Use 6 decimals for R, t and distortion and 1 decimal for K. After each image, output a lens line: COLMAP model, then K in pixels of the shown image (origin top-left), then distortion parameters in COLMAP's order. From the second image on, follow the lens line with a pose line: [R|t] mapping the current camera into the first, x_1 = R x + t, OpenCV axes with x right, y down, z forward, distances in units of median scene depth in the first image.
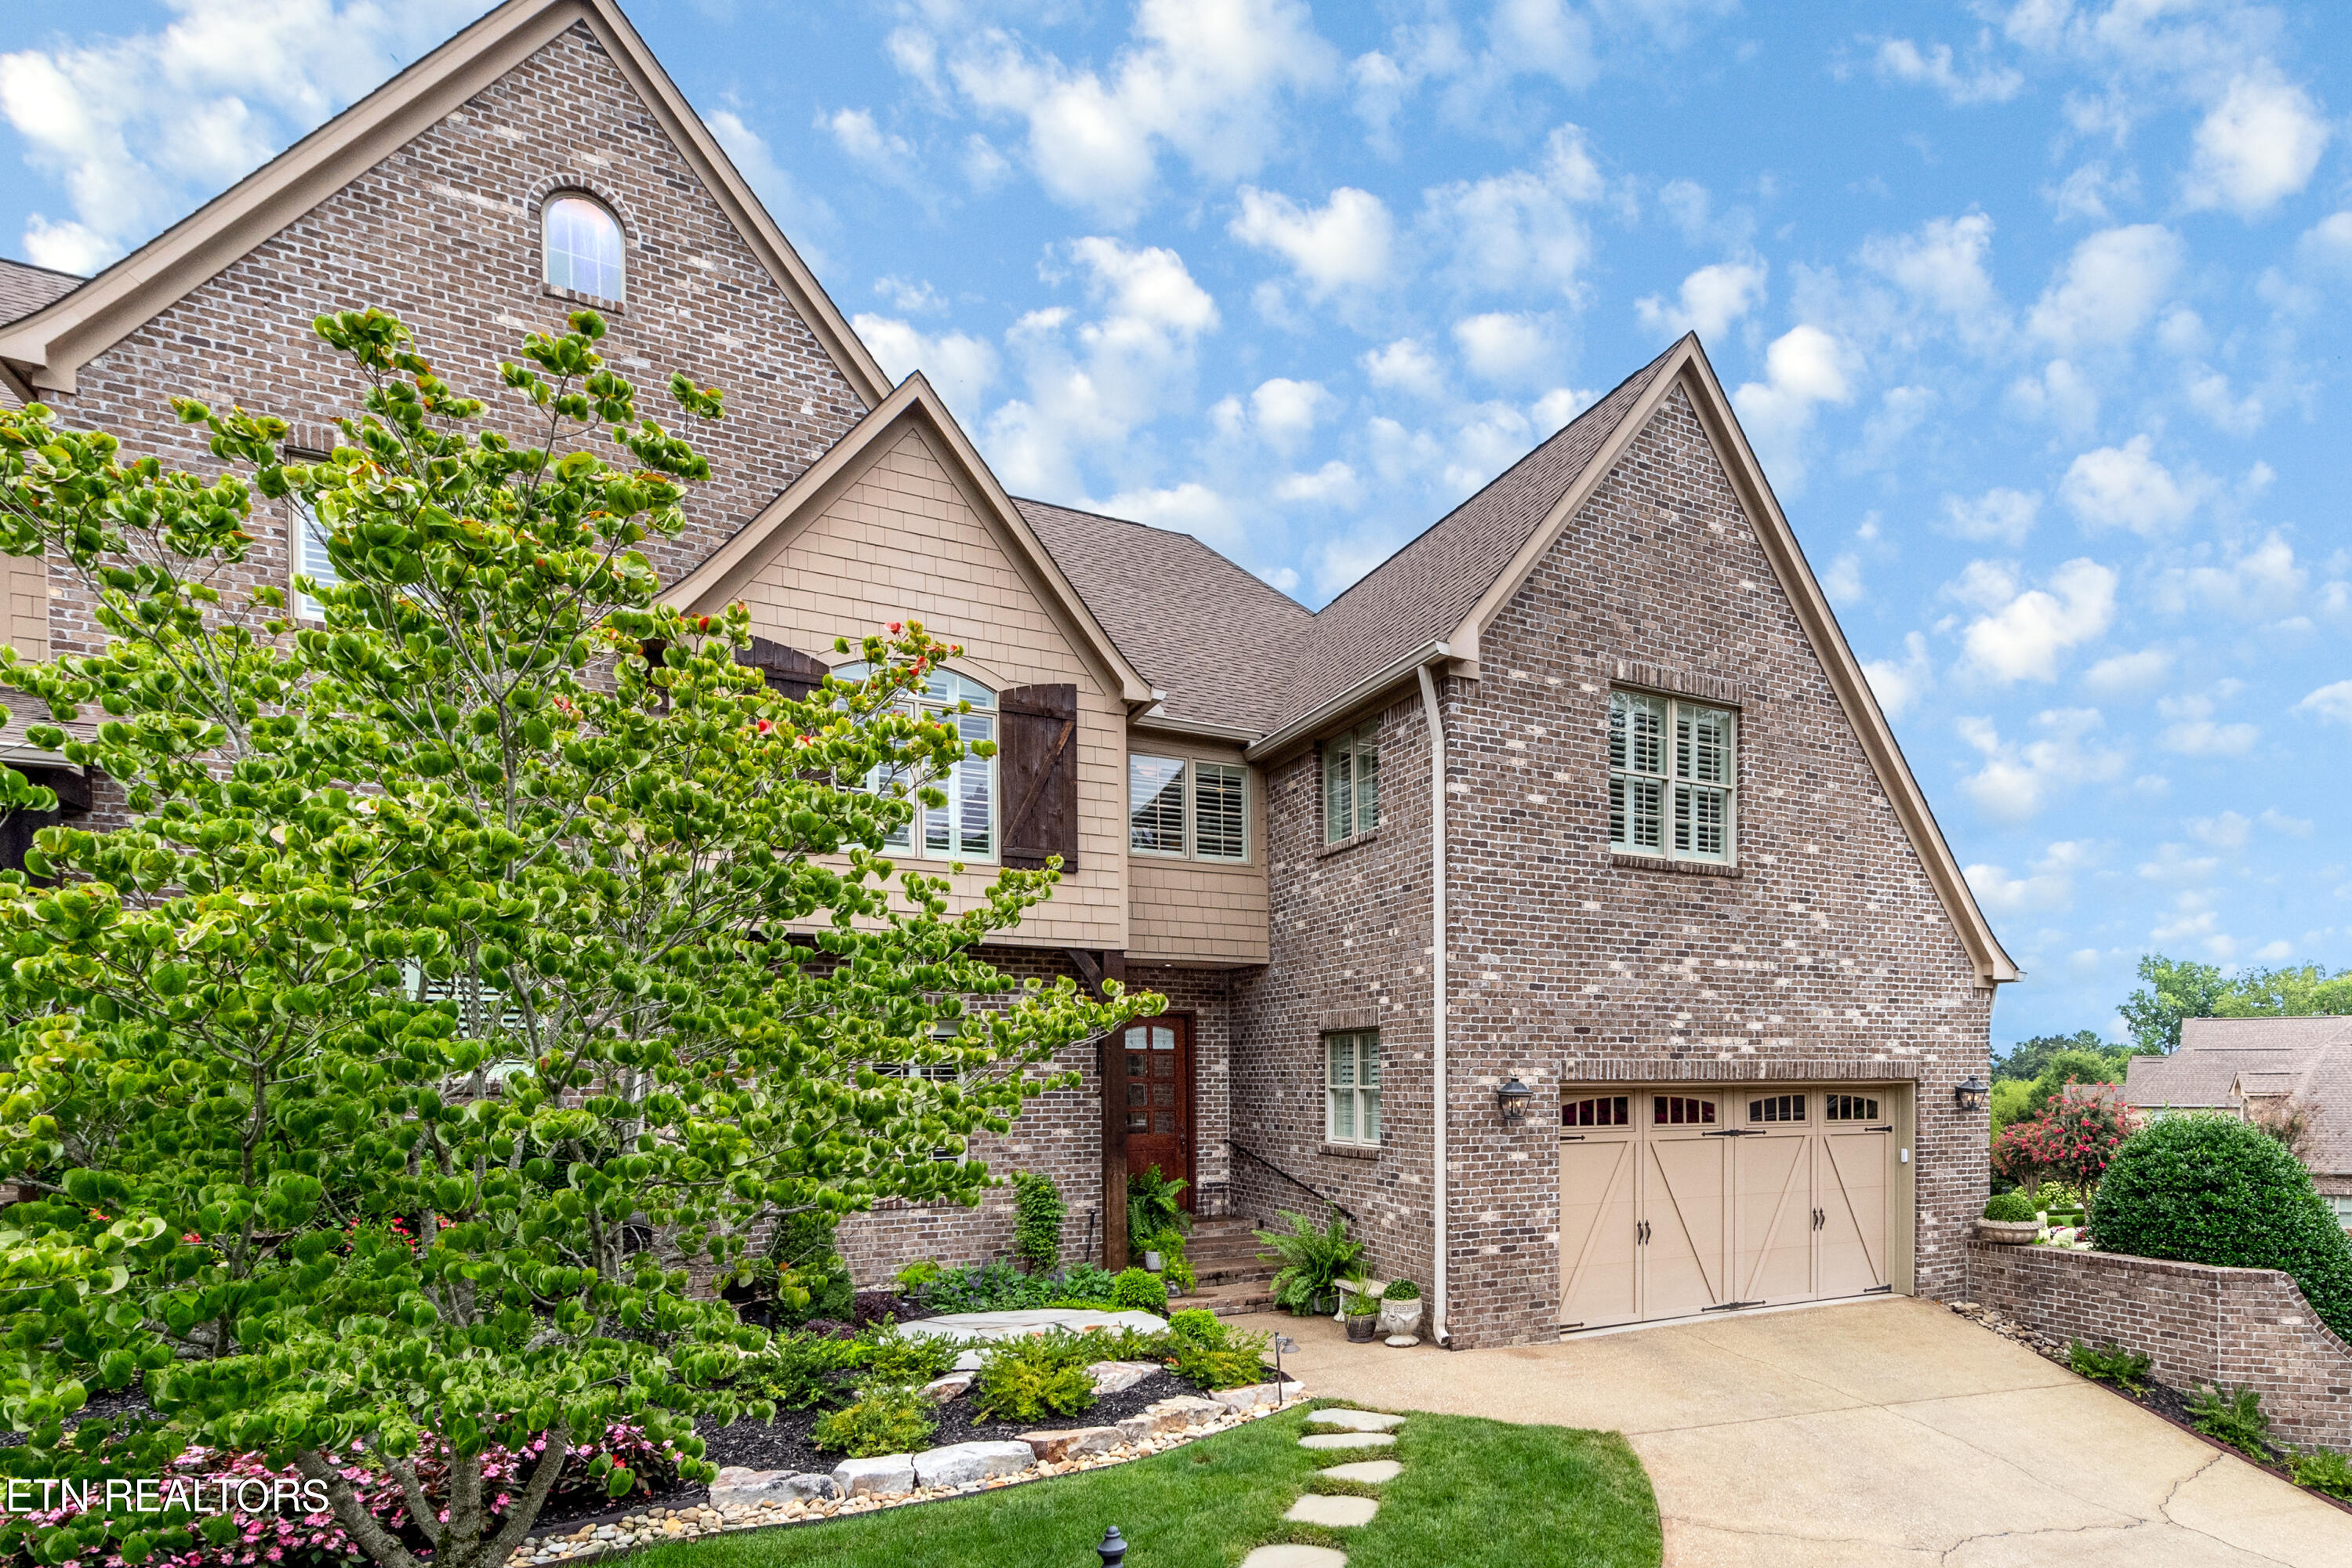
lens RADIAL K [[894.5, 0, 1176.0], [0, 894.5, 784.0], [0, 0, 1]] dist [0.001213, 0.000023]
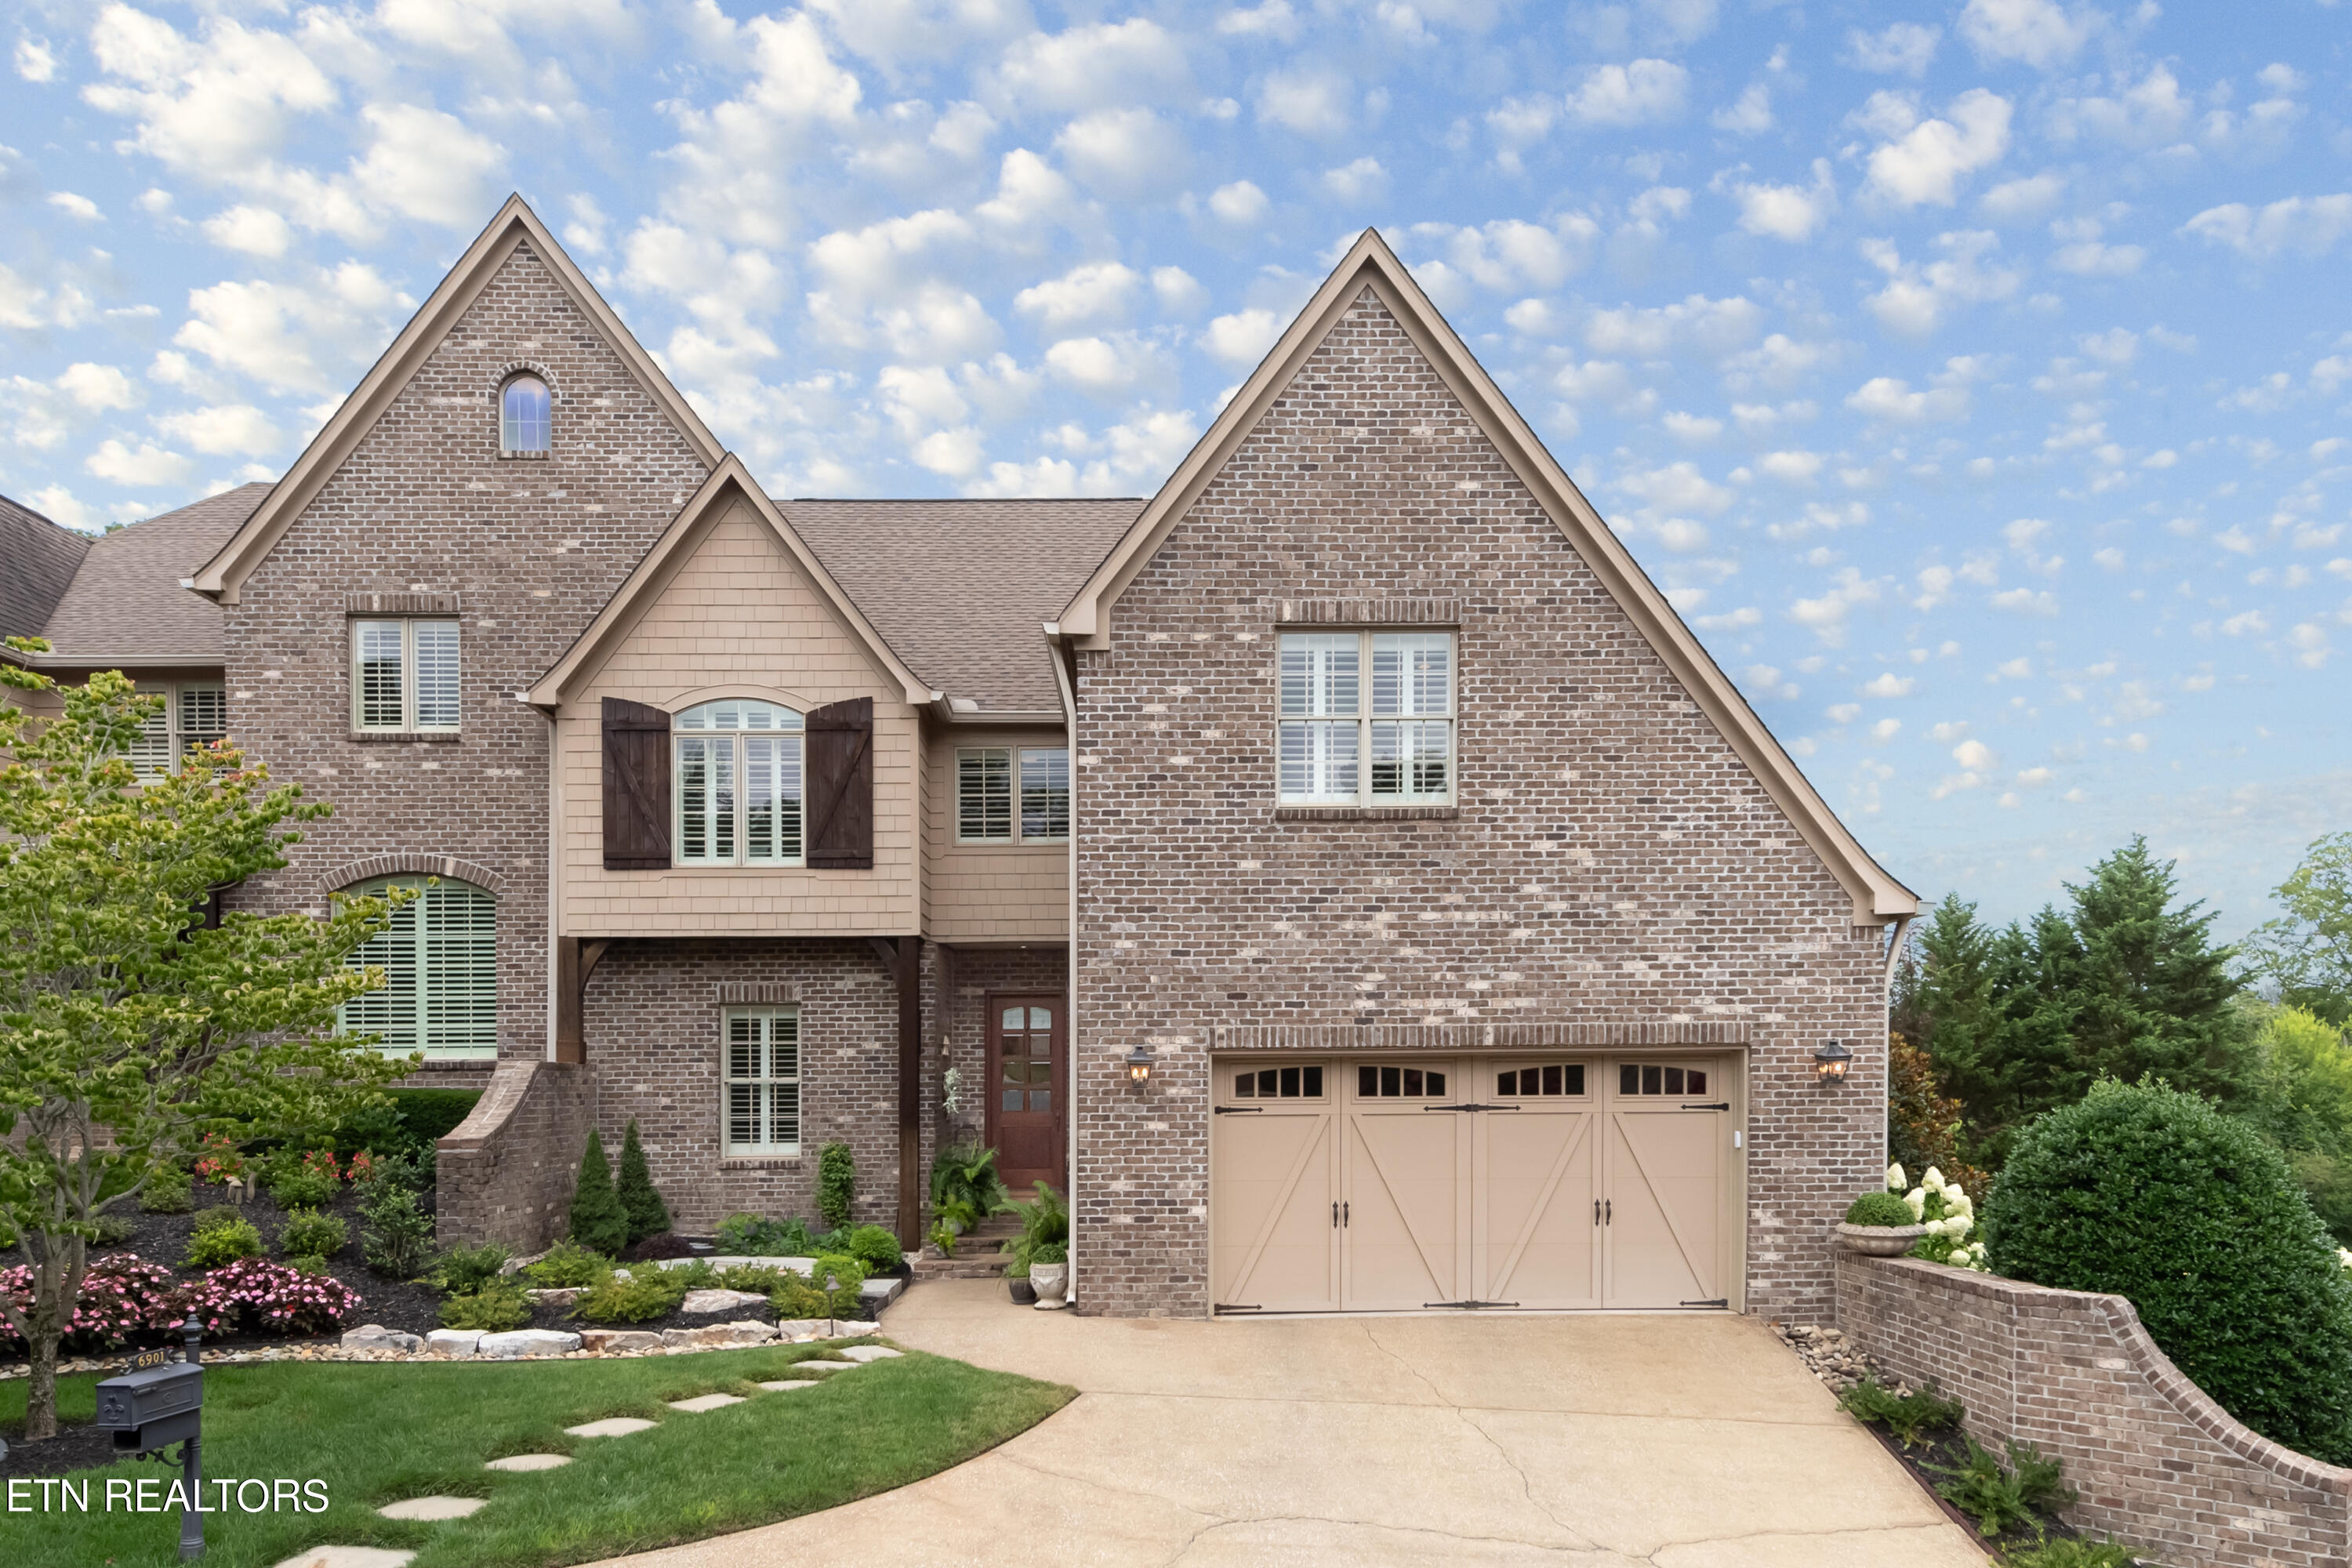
lens RADIAL K [[985.4, 0, 1180.9], [0, 985.4, 720.0], [0, 0, 1]] dist [0.001058, -0.000819]
pose [[0.931997, -0.126898, -0.339527, 0.757333], [0.116900, 0.991893, -0.049830, 0.025840], [0.343098, 0.006751, 0.939275, -0.014899]]
